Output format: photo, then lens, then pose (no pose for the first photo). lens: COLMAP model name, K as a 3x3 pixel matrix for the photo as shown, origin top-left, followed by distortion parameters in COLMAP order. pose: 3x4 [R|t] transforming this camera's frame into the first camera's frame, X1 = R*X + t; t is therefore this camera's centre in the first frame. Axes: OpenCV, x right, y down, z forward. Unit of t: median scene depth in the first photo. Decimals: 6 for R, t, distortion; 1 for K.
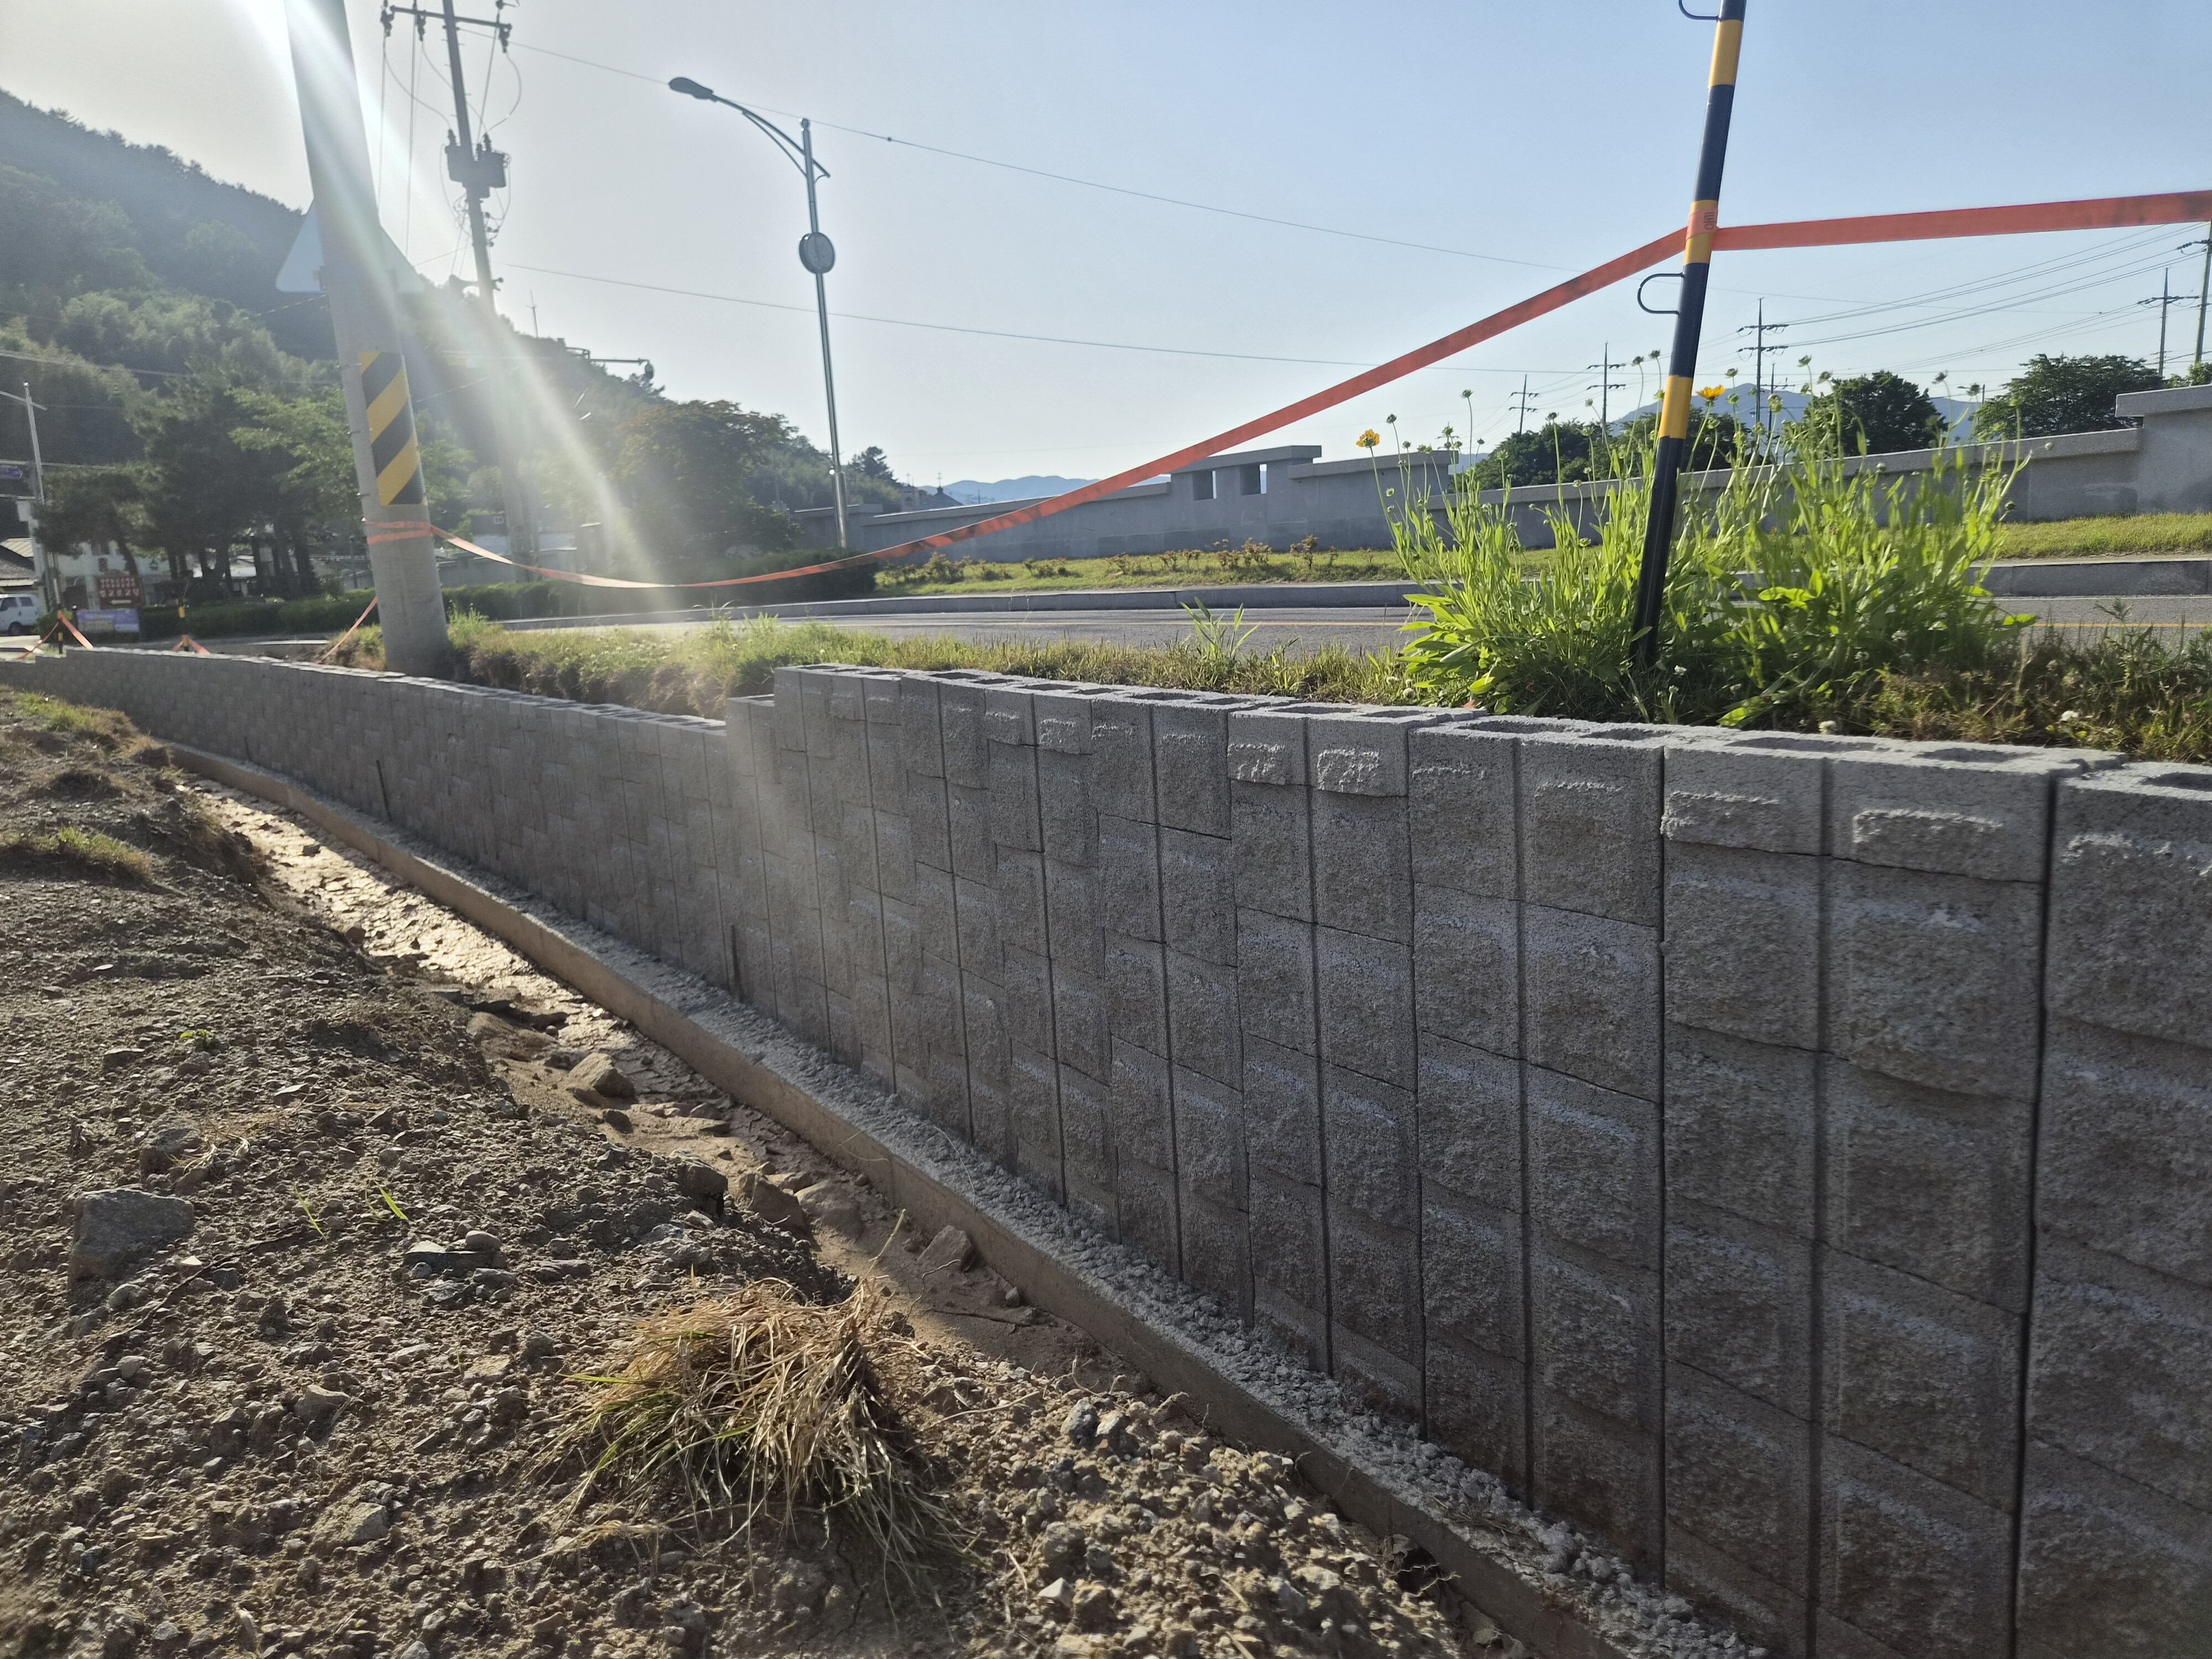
lens RADIAL K [[1480.4, 0, 1115.5], [0, 1480.4, 834.4], [0, 0, 1]] dist [0.074618, -0.064385]
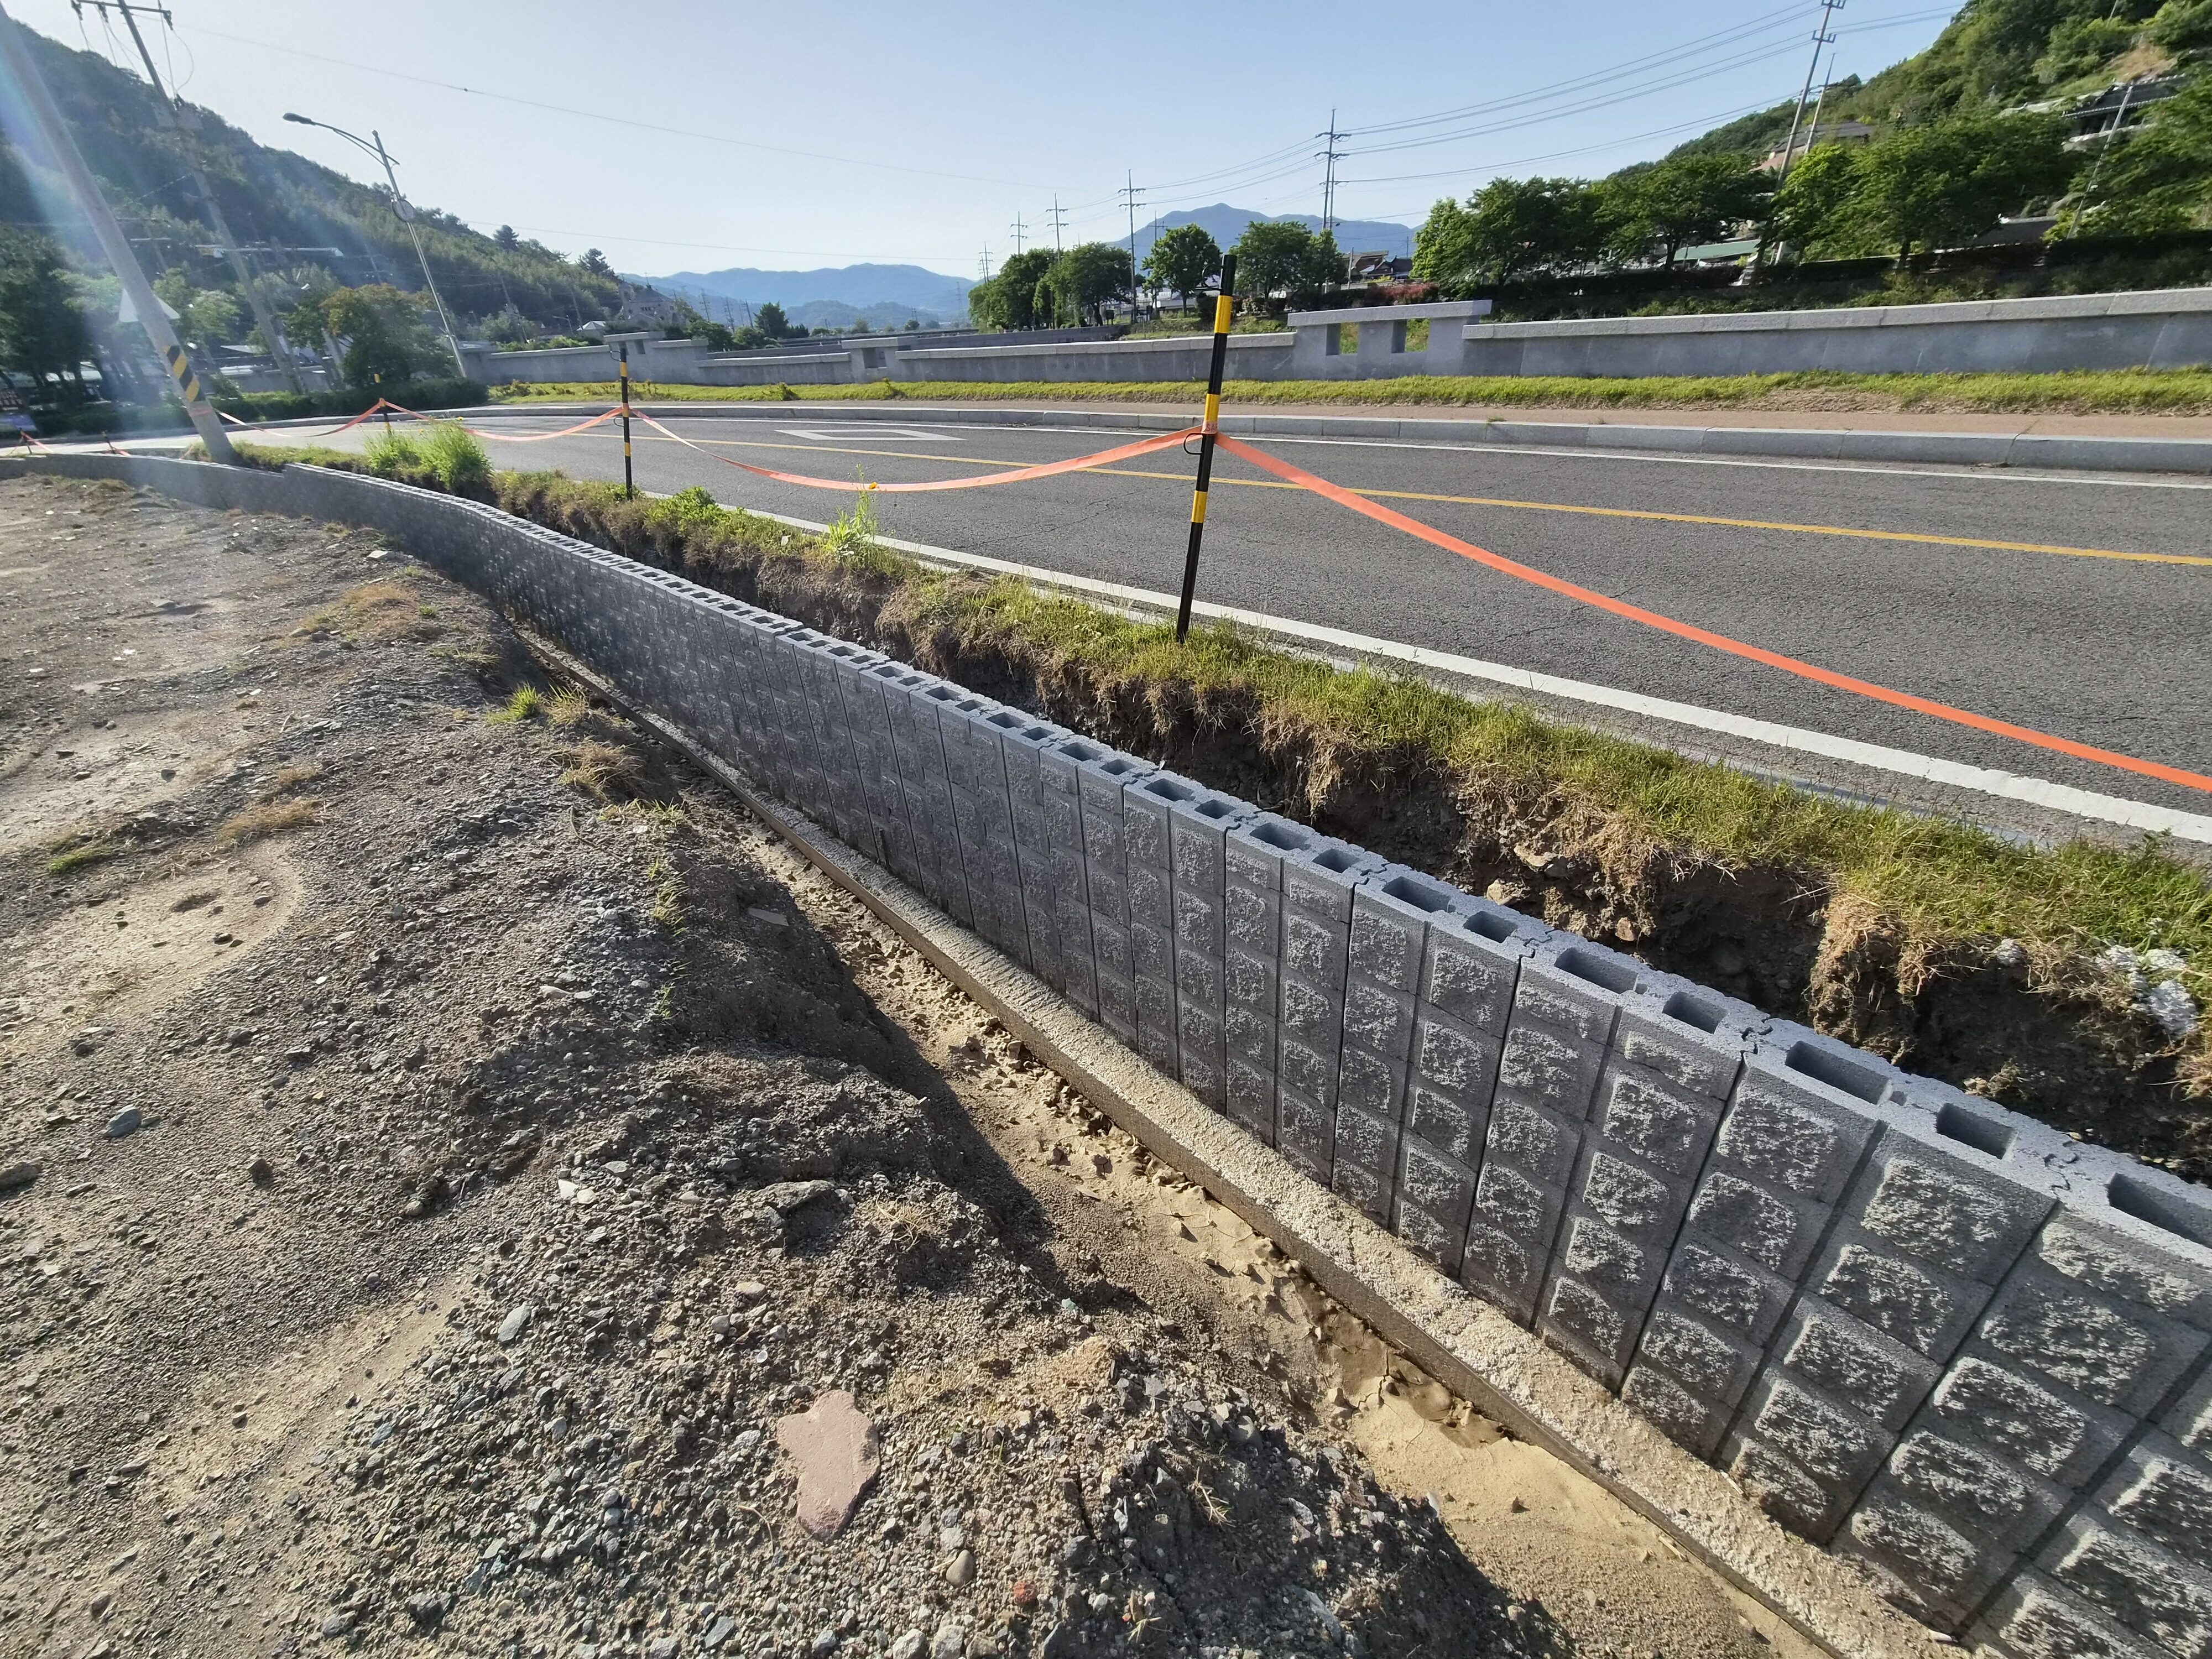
lens RADIAL K [[907.8, 0, 1102.3], [0, 907.8, 826.3], [0, 0, 1]] dist [-0.003979, 0.002980]
pose [[0.962451, -0.137813, 0.233870, 0.958103], [0.058654, 0.946770, 0.316522, 0.156762], [-0.265042, -0.290920, 0.919303, -1.833968]]
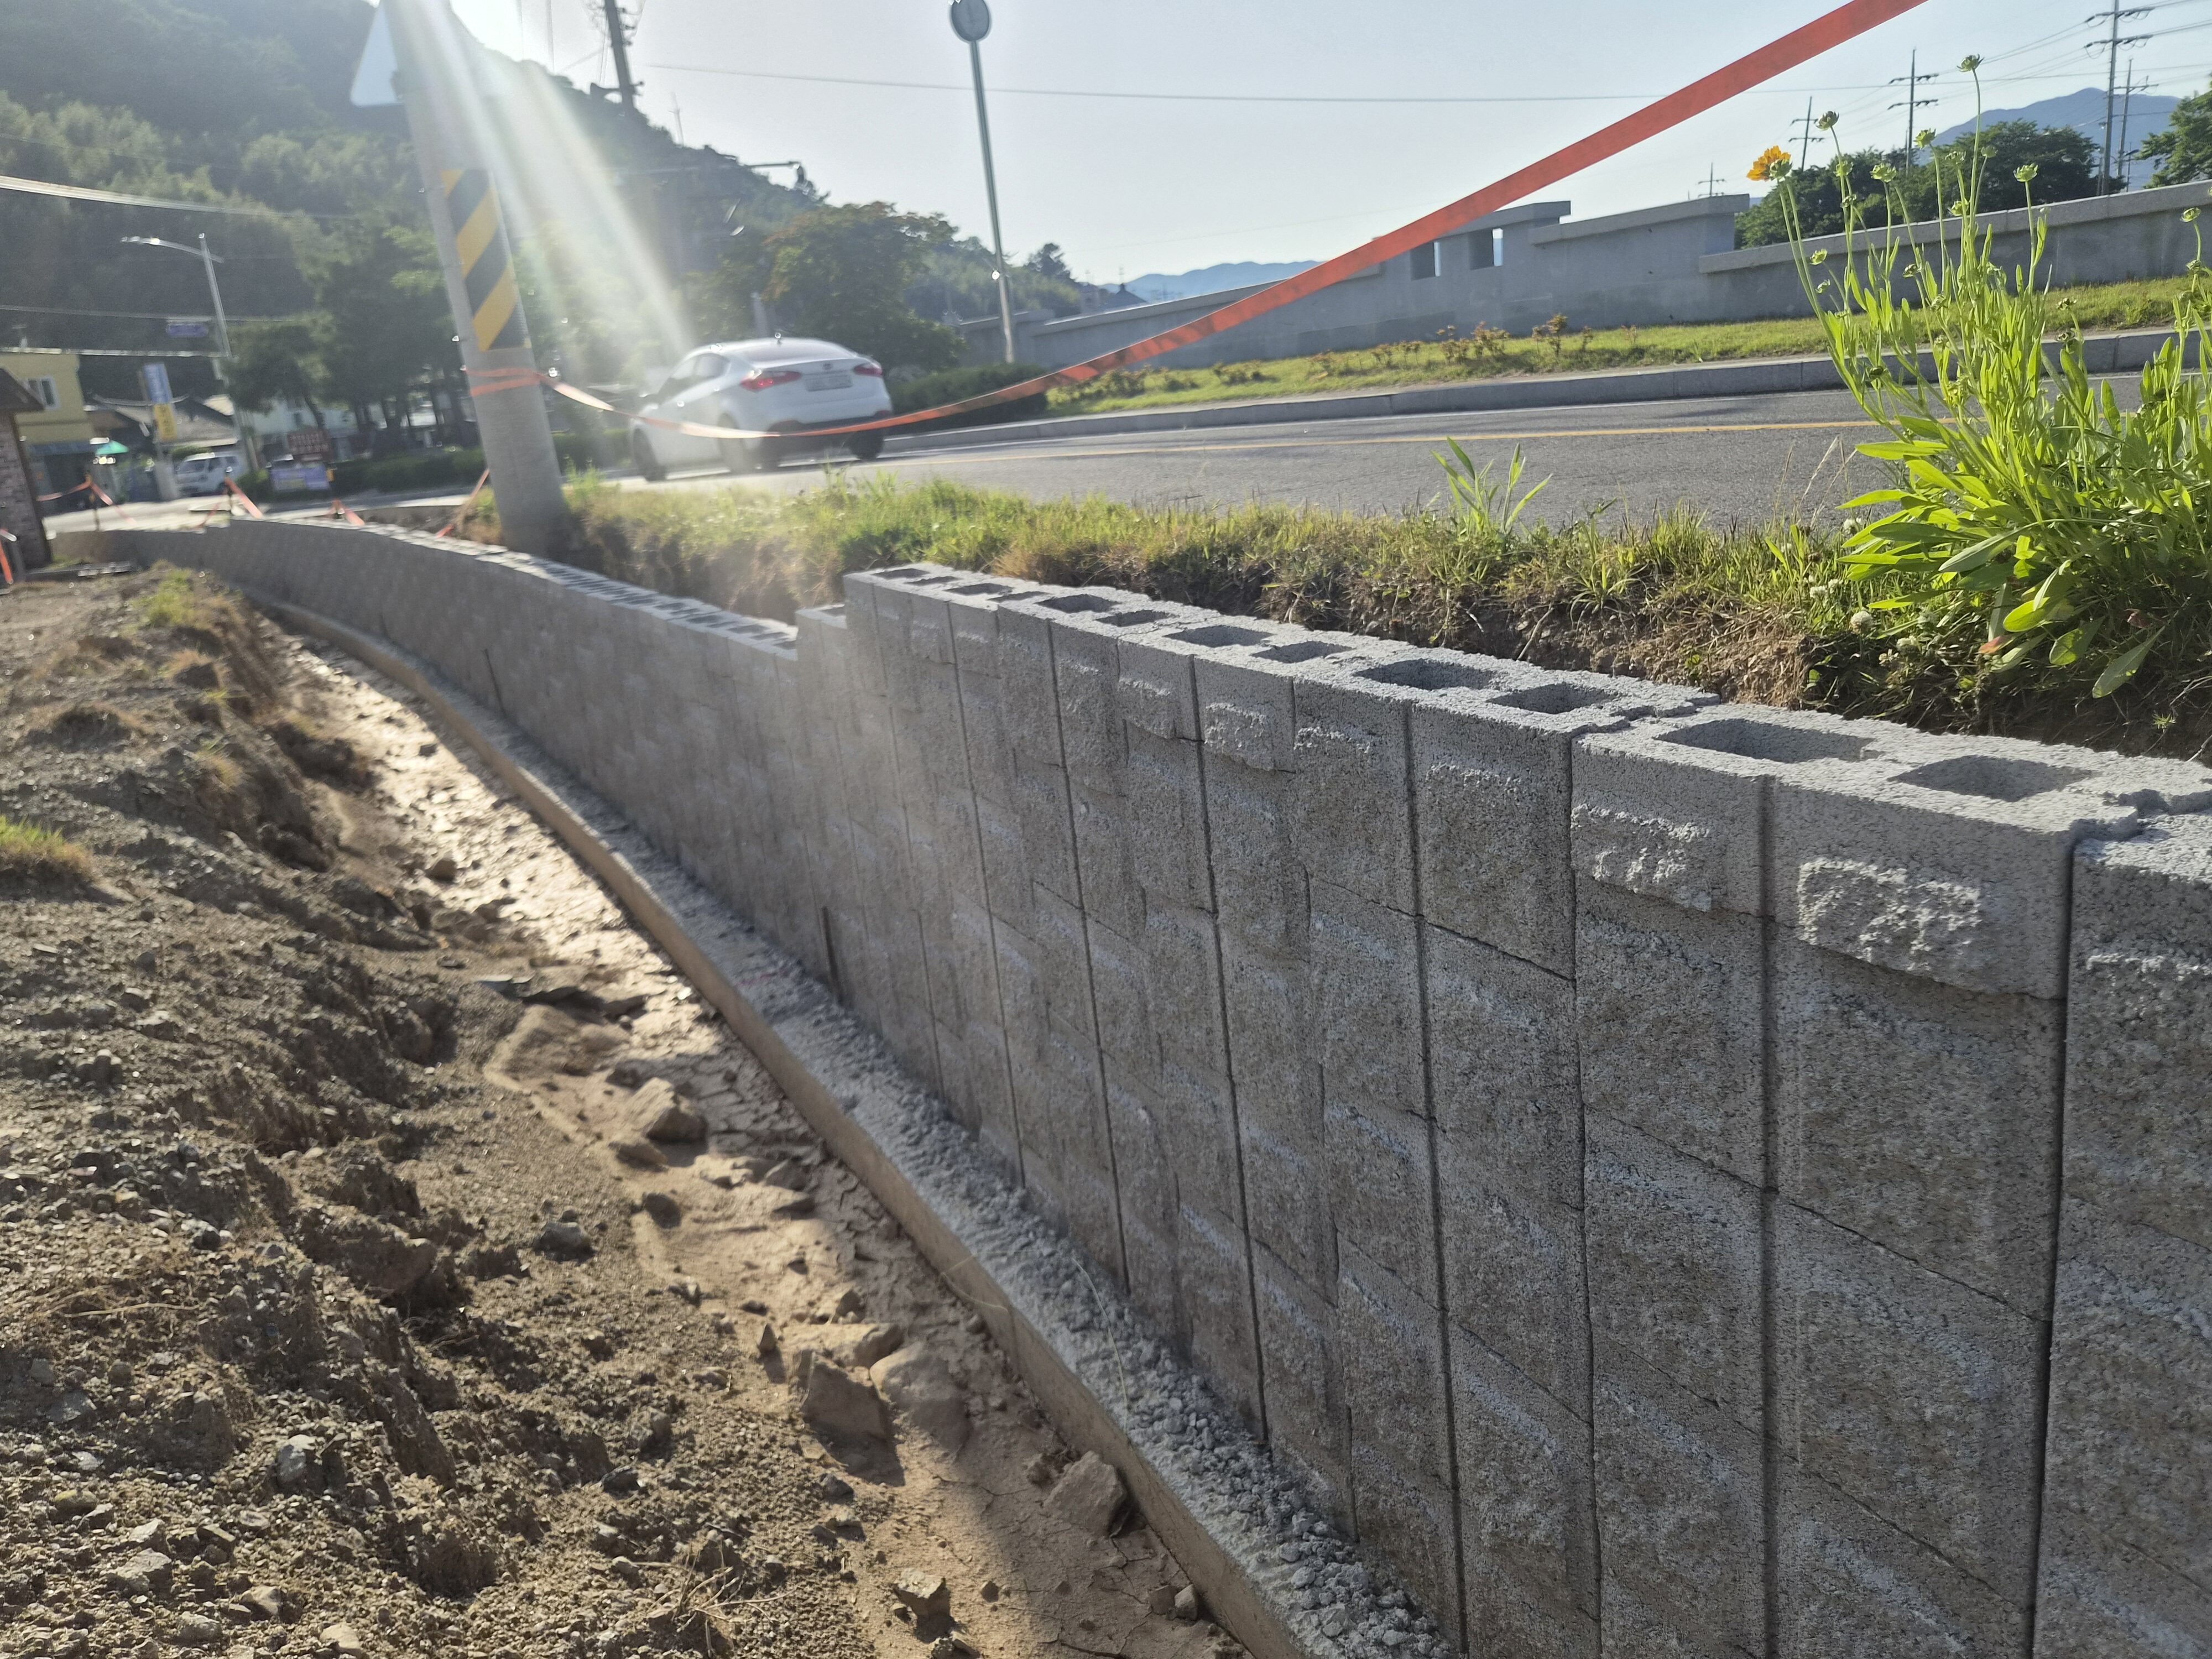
lens RADIAL K [[1538.2, 0, 1095.6], [0, 1538.2, 833.5], [0, 0, 1]] dist [0.071326, -0.065461]
pose [[0.989252, -0.013845, -0.145564, -0.002941], [0.030464, 0.993177, 0.112571, -0.047552], [0.143012, -0.115796, 0.982924, 0.192244]]
